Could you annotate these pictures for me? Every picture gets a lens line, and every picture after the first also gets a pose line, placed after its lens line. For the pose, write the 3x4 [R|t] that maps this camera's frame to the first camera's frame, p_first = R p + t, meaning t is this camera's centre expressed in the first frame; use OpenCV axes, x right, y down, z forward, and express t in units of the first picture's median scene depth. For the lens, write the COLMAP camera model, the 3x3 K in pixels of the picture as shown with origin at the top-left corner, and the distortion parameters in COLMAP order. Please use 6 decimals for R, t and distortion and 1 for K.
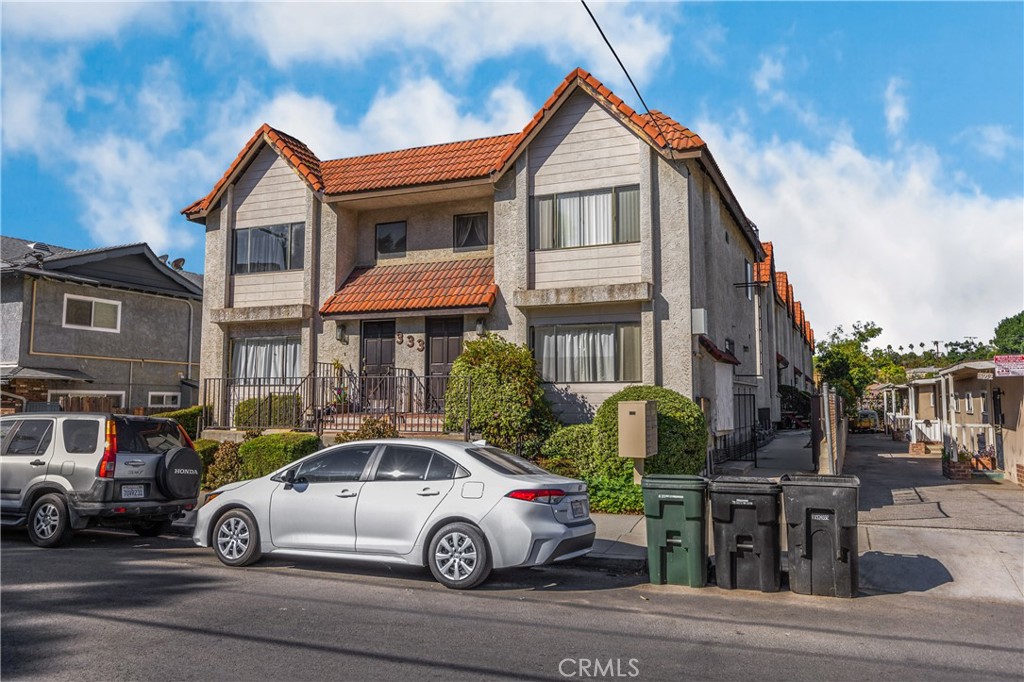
lens RADIAL K [[825.1, 0, 511.1], [0, 825.1, 357.2], [0, 0, 1]] dist [-0.289272, -0.000093]
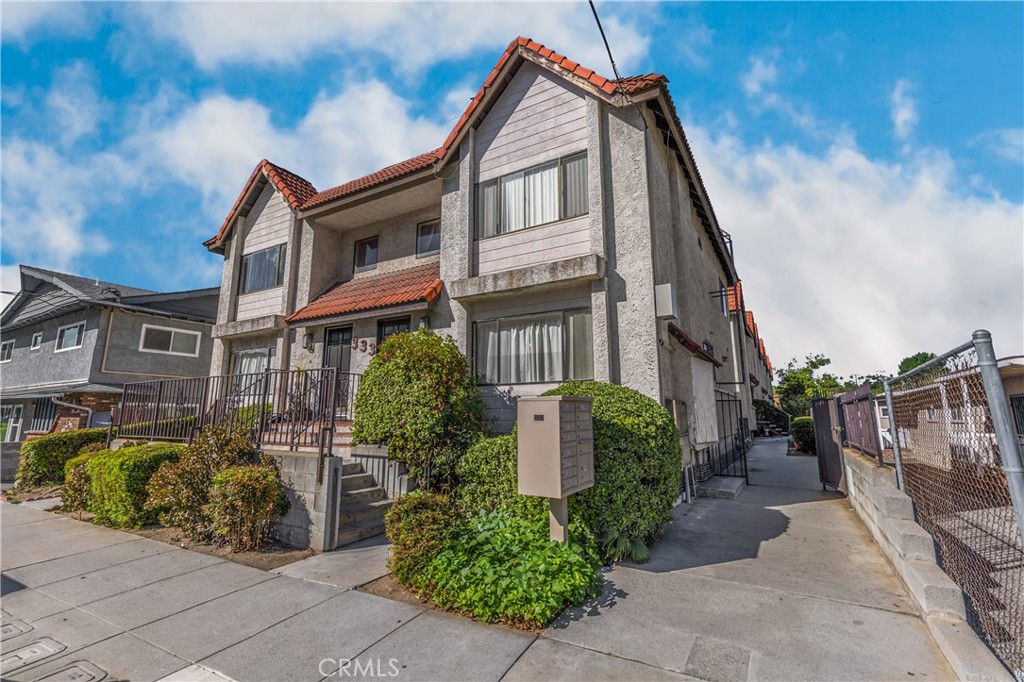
lens RADIAL K [[456.3, 0, 508.5], [0, 456.3, 353.3], [0, 0, 1]] dist [-0.059605, 0.000013]
pose [[0.975209, -0.038392, -0.217932, 0.167976], [0.026005, 0.997894, -0.059427, 0.027167], [0.219754, 0.052287, 0.974153, 0.517869]]
